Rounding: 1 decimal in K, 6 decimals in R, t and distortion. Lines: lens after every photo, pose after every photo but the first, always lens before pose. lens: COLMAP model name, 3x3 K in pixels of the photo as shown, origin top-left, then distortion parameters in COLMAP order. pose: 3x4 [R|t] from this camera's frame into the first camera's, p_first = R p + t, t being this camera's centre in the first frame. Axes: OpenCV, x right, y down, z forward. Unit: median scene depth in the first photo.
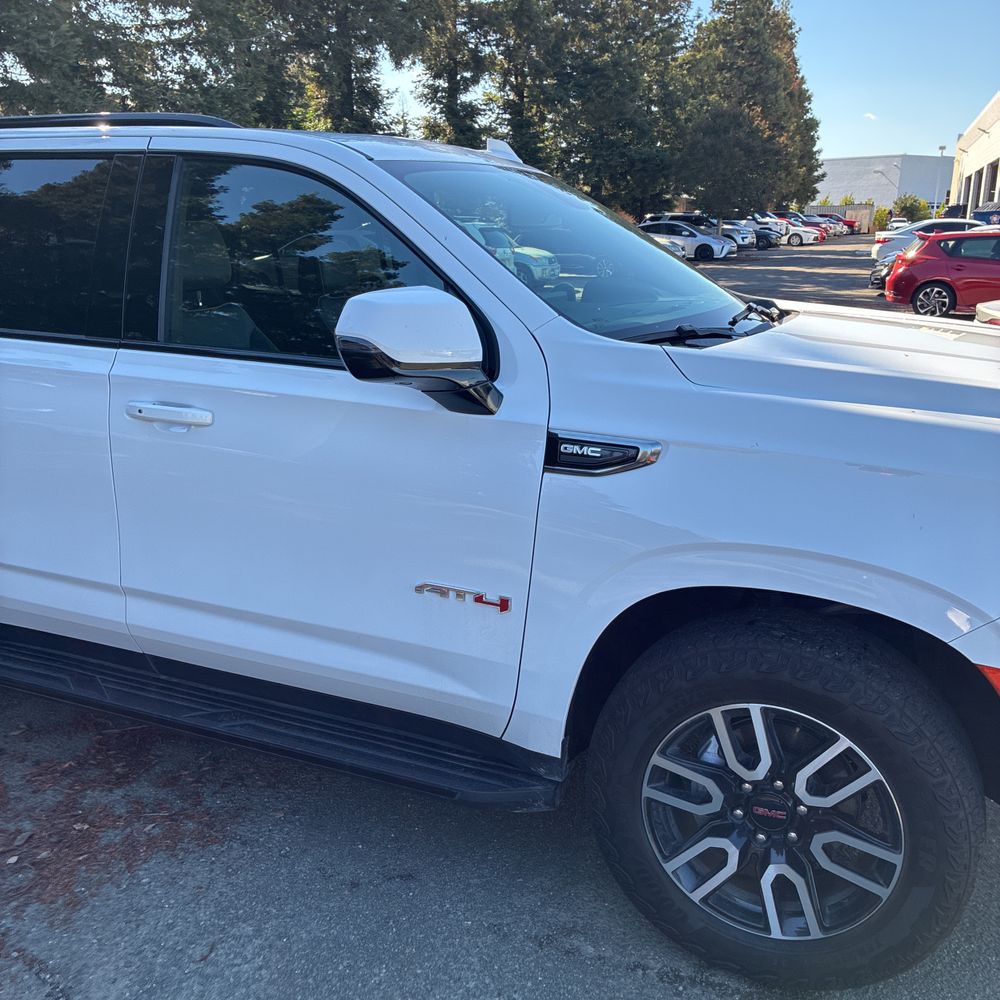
lens RADIAL K [[1010.0, 0, 494.2], [0, 1010.0, 497.9], [0, 0, 1]] dist [0.018614, 0.000000]
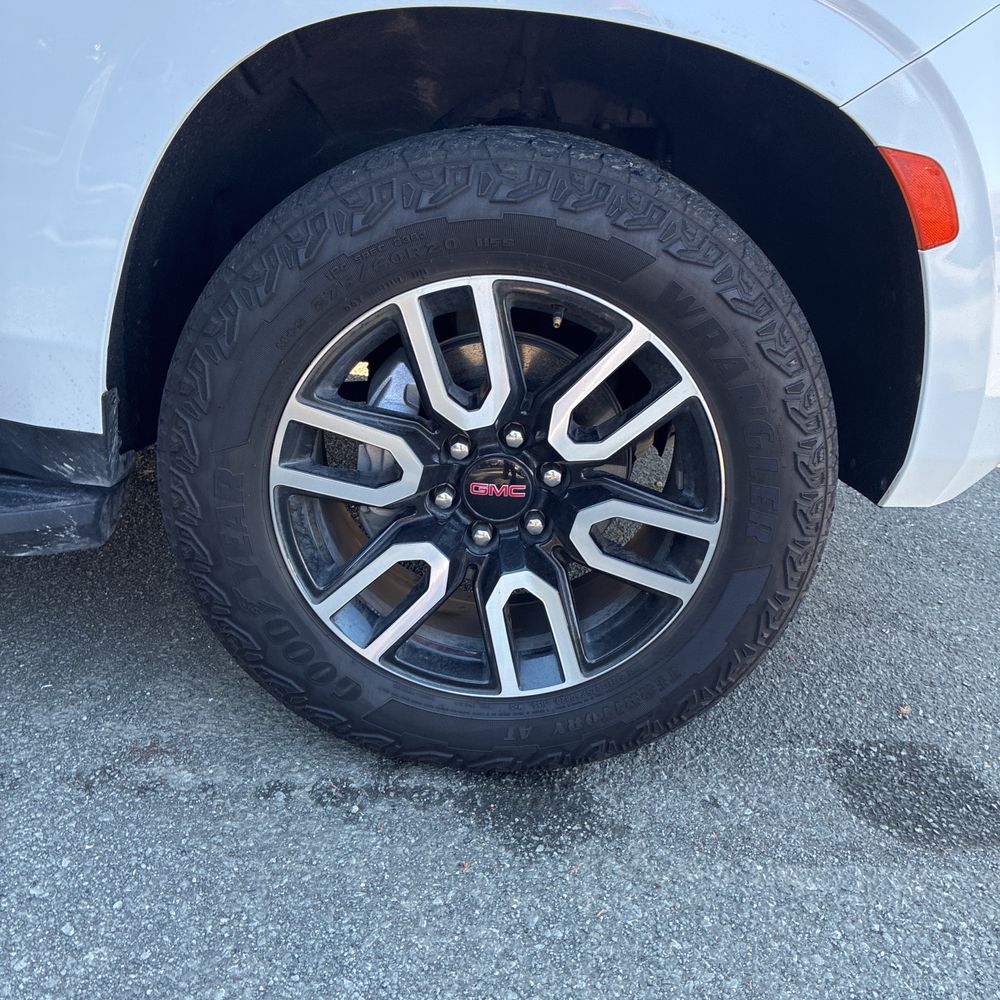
lens RADIAL K [[1010.0, 0, 501.3], [0, 1010.0, 493.3], [0, 0, 1]] dist [0.018614, 0.000000]
pose [[0.913509, -0.076308, 0.399599, 0.040100], [0.014046, 0.987581, 0.156480, 0.195654], [-0.406577, -0.137333, 0.903236, 0.423943]]
